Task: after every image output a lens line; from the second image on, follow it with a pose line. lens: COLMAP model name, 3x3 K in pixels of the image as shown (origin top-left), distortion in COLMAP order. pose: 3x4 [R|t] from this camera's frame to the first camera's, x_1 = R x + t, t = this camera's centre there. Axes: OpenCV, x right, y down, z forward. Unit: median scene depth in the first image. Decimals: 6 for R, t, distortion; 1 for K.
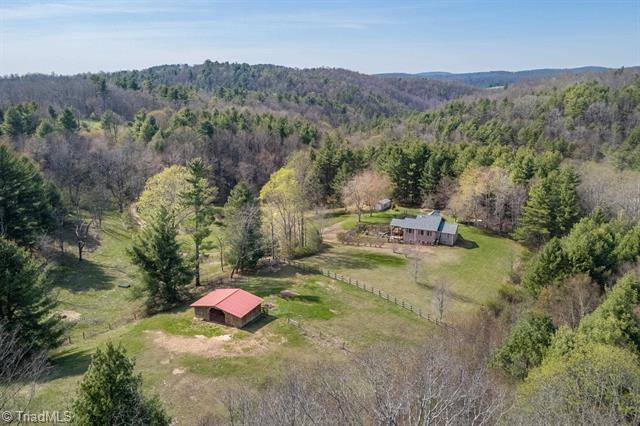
lens RADIAL K [[483.0, 0, 321.6], [0, 483.0, 185.8], [0, 0, 1]] dist [0.017057, 0.000689]
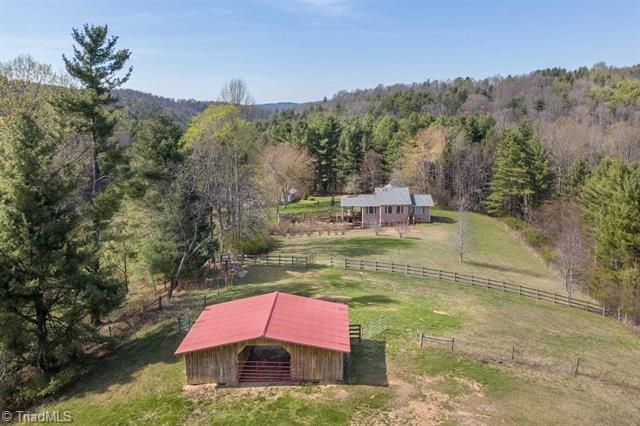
lens RADIAL K [[483.0, 0, 321.6], [0, 483.0, 185.8], [0, 0, 1]] dist [0.017057, 0.000689]
pose [[0.898774, -0.053803, 0.435099, -0.165292], [0.089917, 0.993966, -0.062827, 0.080807], [-0.429093, 0.095590, 0.898188, 0.320684]]
